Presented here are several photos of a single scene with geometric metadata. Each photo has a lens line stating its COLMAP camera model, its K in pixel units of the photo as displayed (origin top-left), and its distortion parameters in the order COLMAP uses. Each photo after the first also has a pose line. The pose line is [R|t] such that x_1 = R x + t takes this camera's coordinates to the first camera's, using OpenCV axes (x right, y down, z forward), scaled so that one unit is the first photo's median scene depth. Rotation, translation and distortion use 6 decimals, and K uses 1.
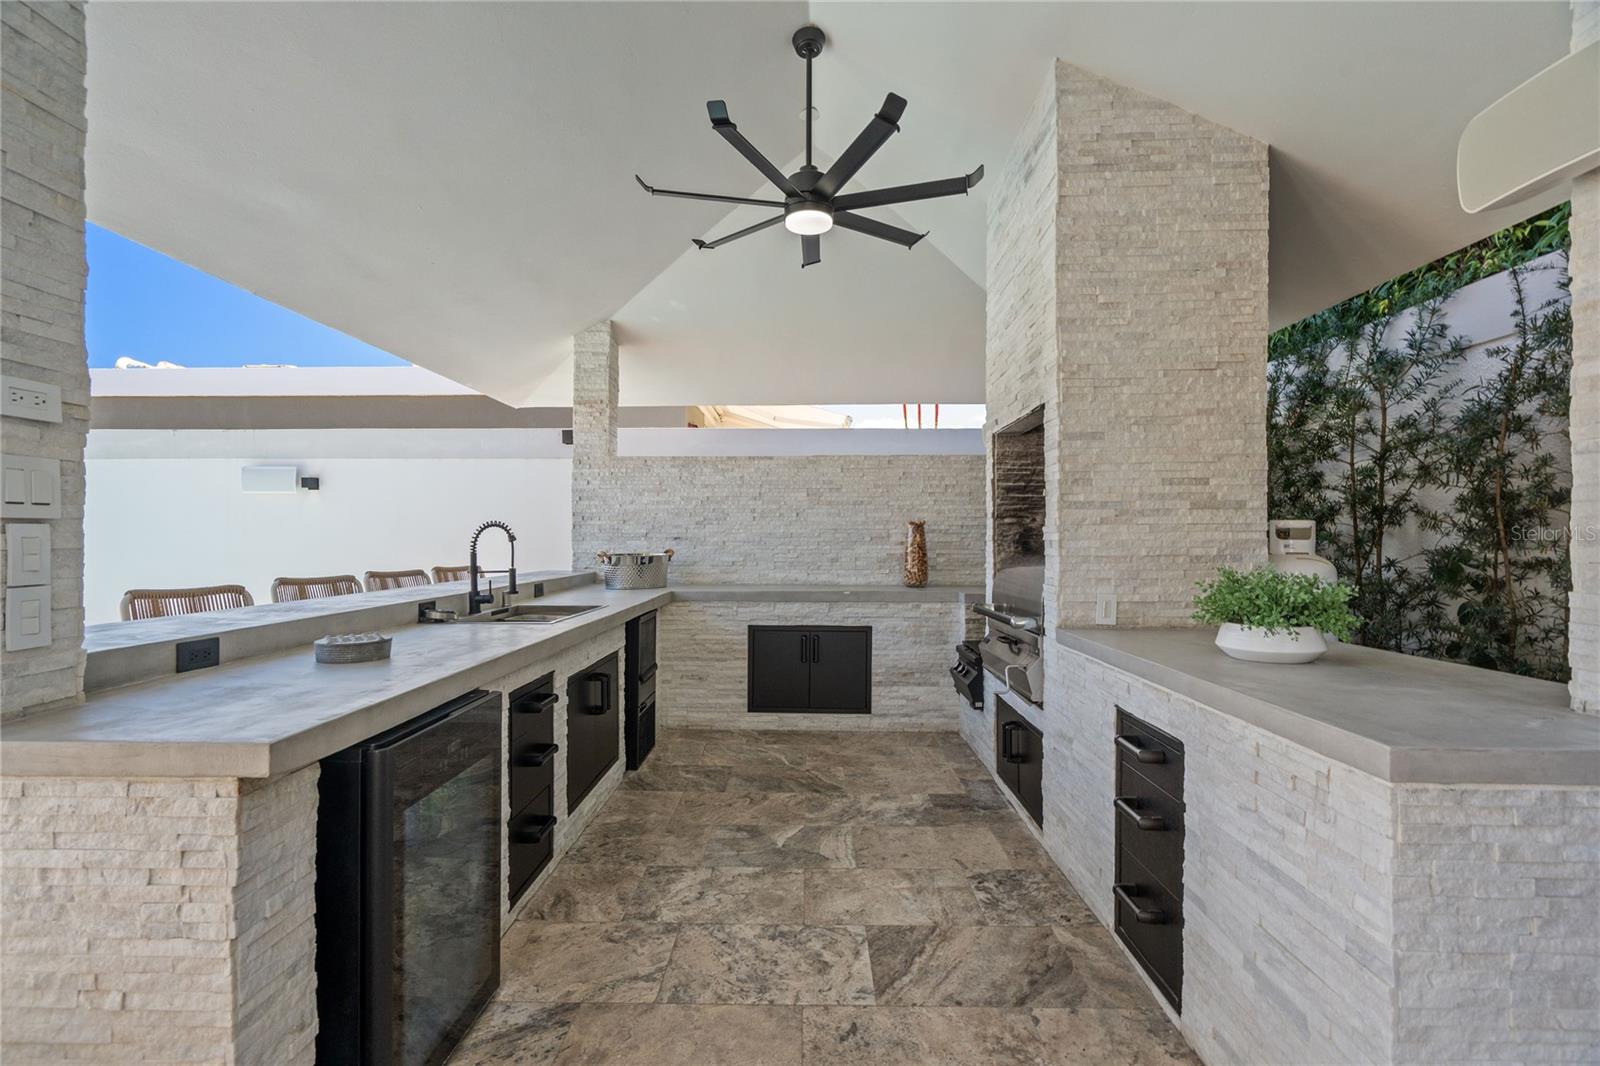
lens RADIAL K [[715.0, 0, 798.7], [0, 715.0, 541.0], [0, 0, 1]] dist [-0.001106, 0.000370]
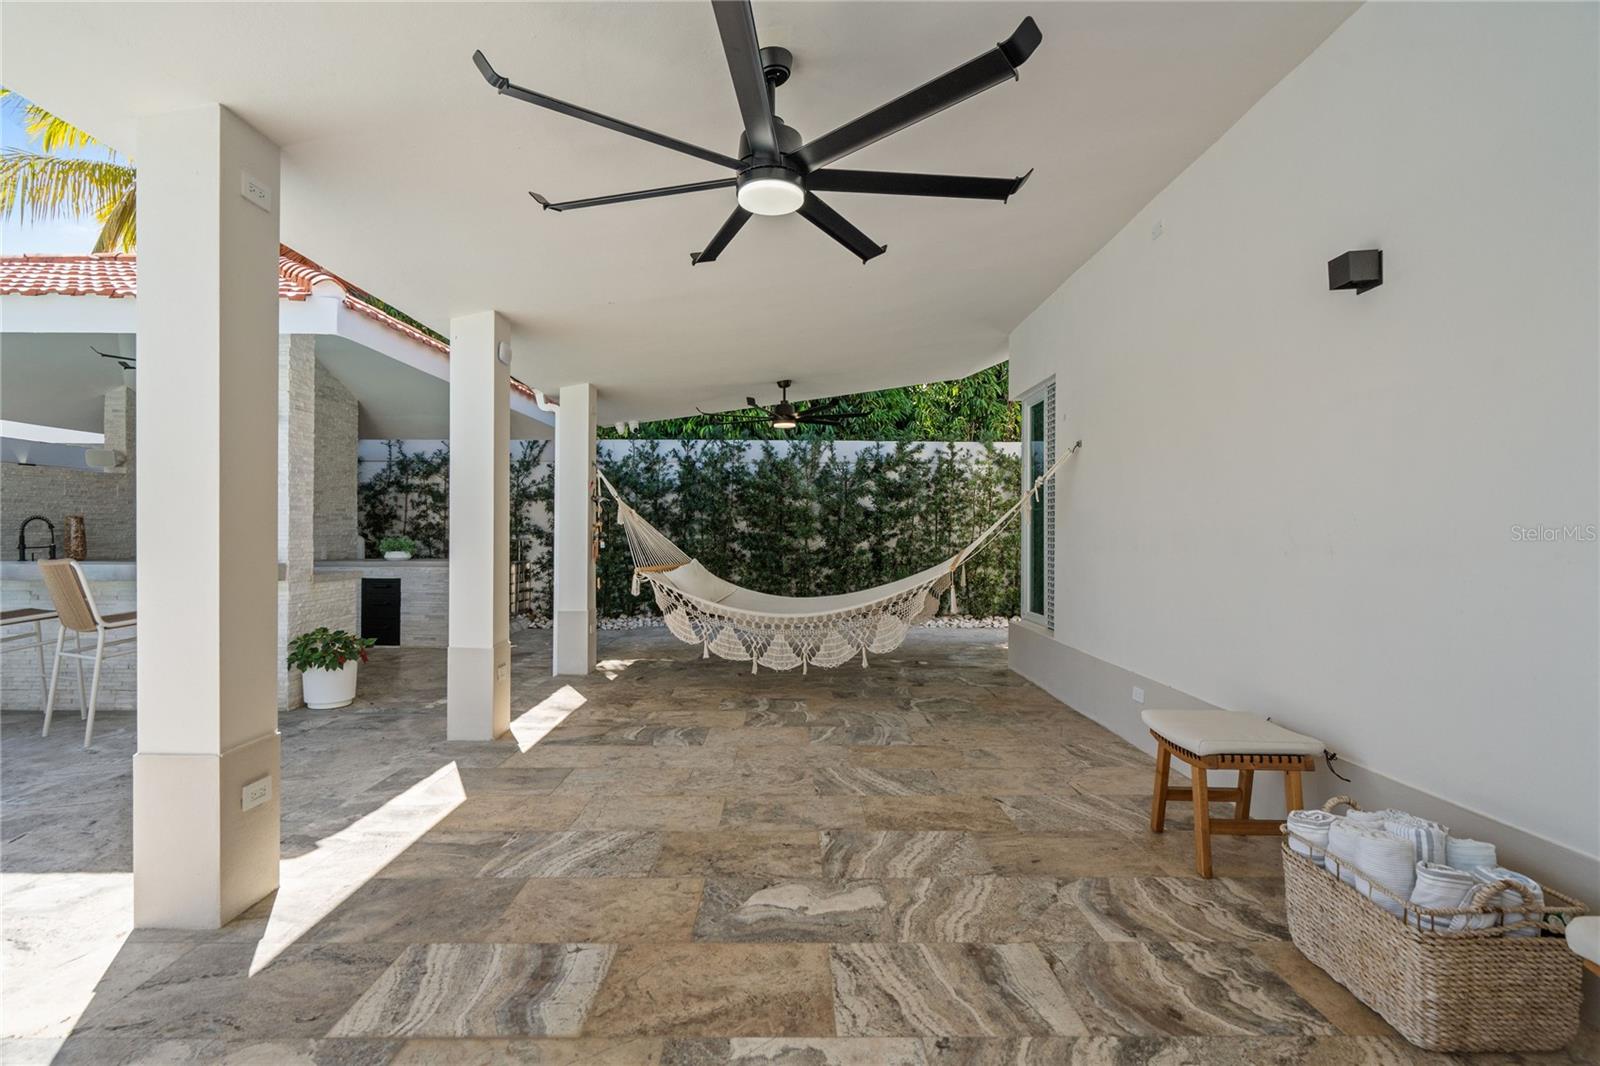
lens RADIAL K [[715.0, 0, 776.4], [0, 715.0, 536.9], [0, 0, 1]] dist [-0.001106, 0.000370]
pose [[-0.016348, -0.006080, 0.999848, -1.266872], [-0.002362, 0.999979, 0.006042, 0.003074], [-0.999864, -0.002263, -0.016362, -0.386046]]
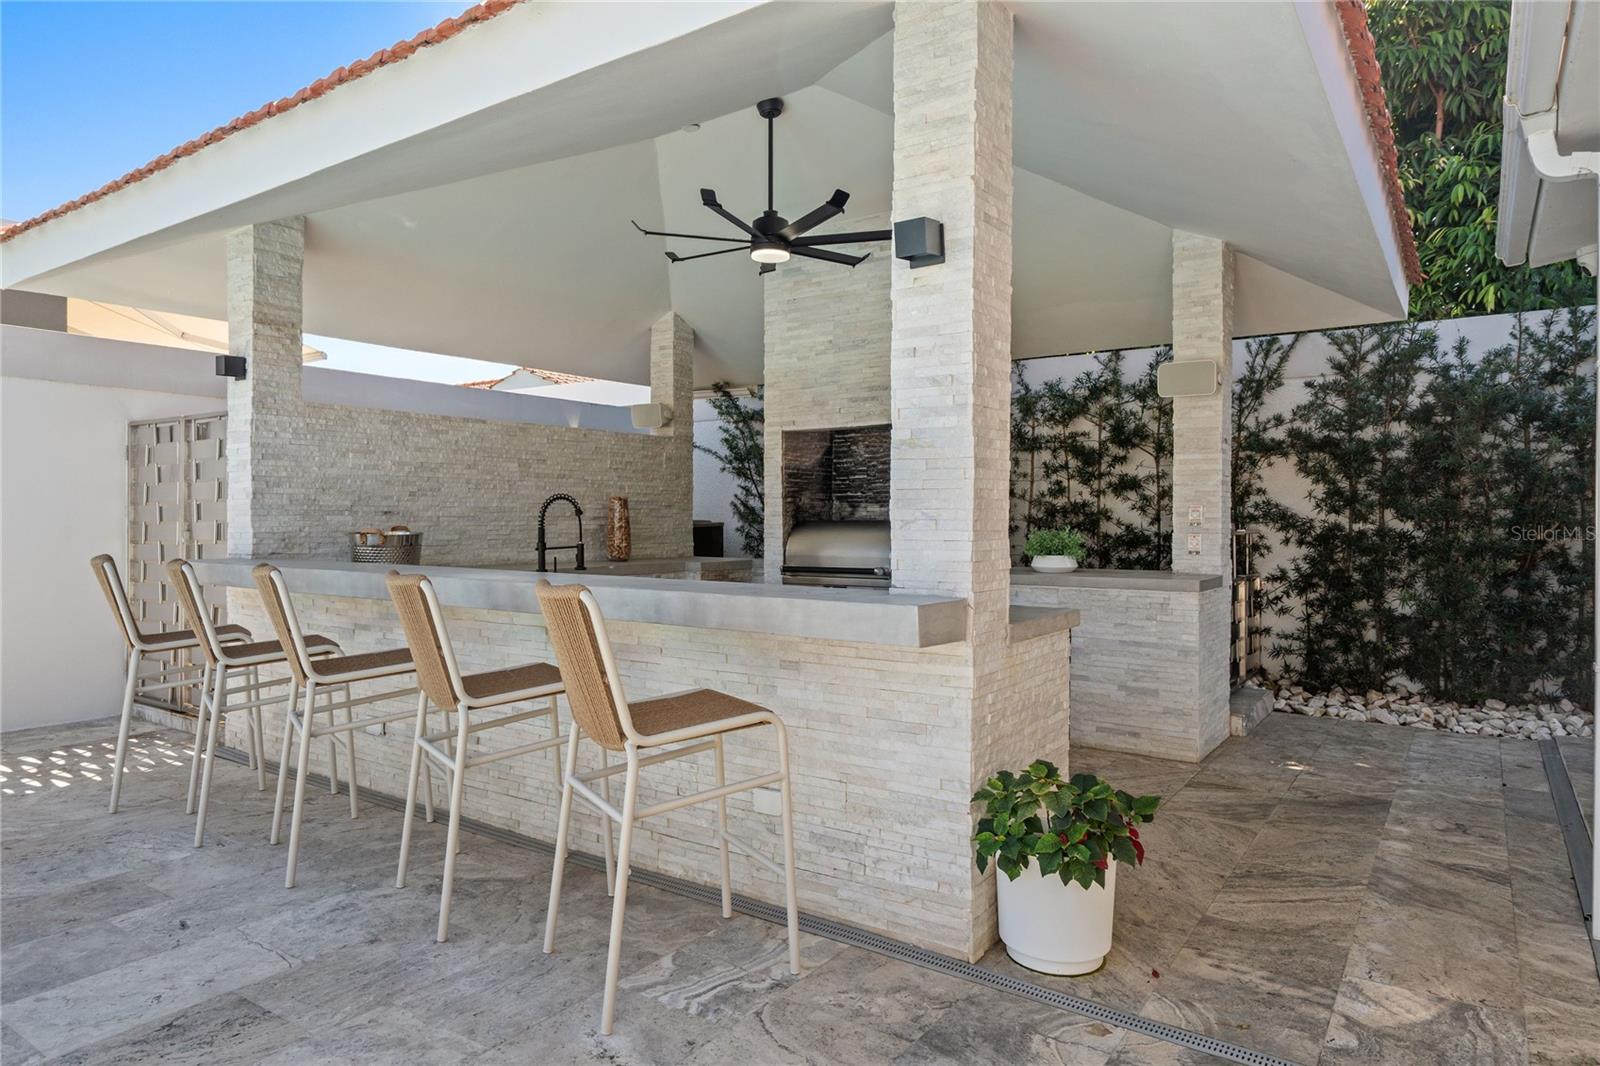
lens RADIAL K [[956.6, 0, 798.2], [0, 956.6, 523.4], [0, 0, 1]] dist [0.000596, -0.000237]
pose [[0.557382, -0.006034, 0.830234, -0.800256], [0.000624, 0.999976, 0.006848, 0.001211], [-0.830256, -0.003299, 0.557372, 0.026706]]
